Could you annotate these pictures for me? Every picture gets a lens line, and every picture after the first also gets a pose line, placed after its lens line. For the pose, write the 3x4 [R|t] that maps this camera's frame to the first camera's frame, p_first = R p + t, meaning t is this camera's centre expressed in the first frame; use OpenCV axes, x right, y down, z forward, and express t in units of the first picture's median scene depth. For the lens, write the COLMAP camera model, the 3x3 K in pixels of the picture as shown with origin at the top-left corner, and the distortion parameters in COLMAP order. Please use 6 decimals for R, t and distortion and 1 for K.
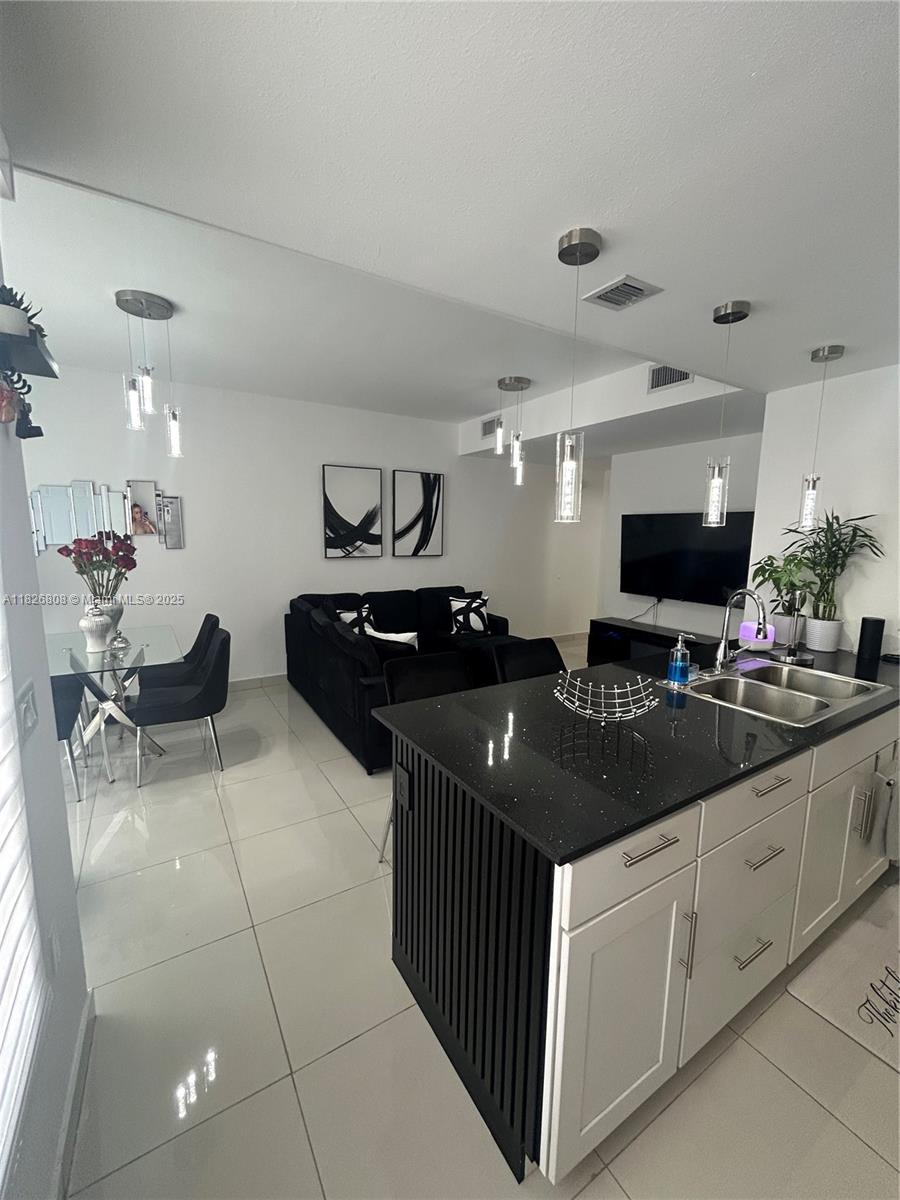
lens RADIAL K [[484.7, 0, 456.0], [0, 484.7, 601.0], [0, 0, 1]] dist [-0.016902, -0.000026]
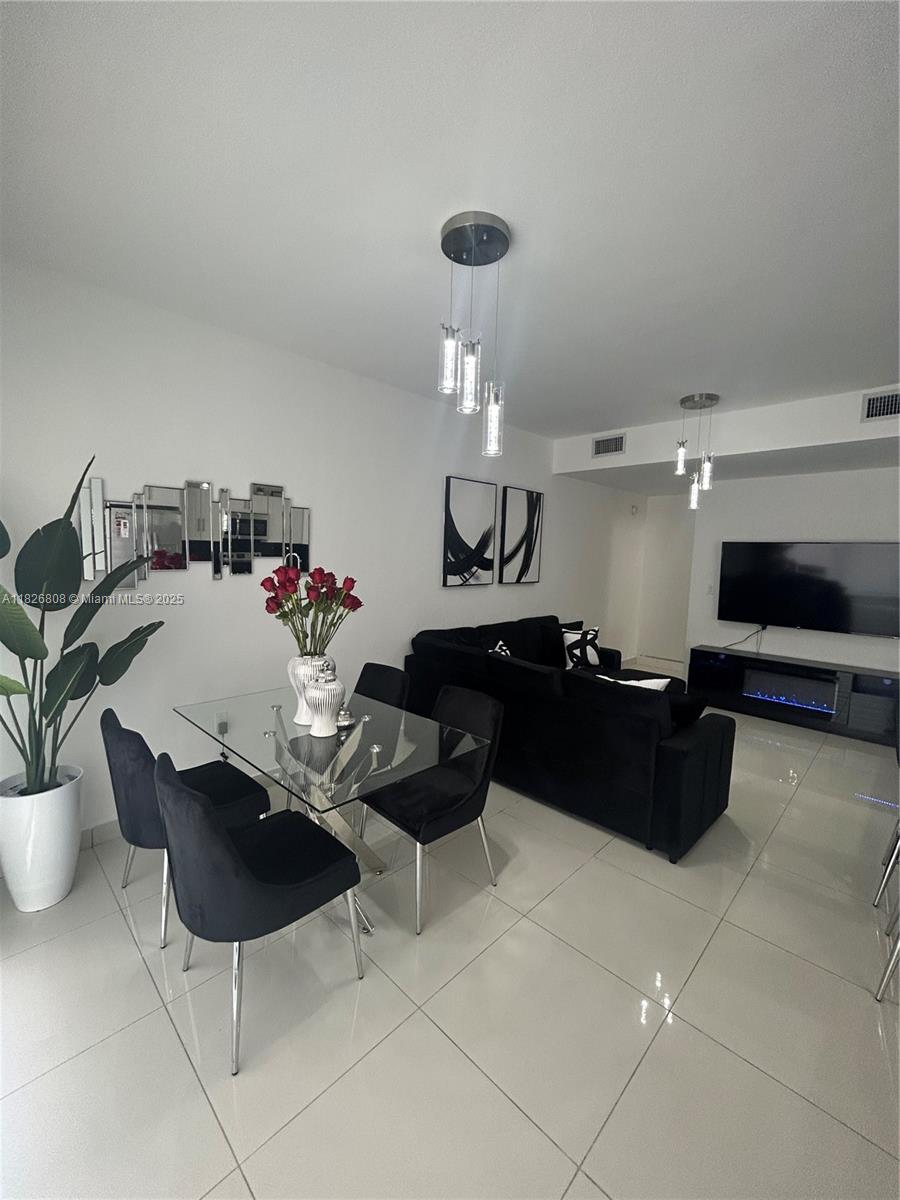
lens RADIAL K [[484.7, 0, 445.0], [0, 484.7, 596.2], [0, 0, 1]] dist [-0.016902, -0.000026]
pose [[0.974947, -0.007928, 0.222296, -0.429472], [0.018591, 0.998772, -0.045917, -0.031540], [-0.221659, 0.048900, 0.973897, 0.171604]]
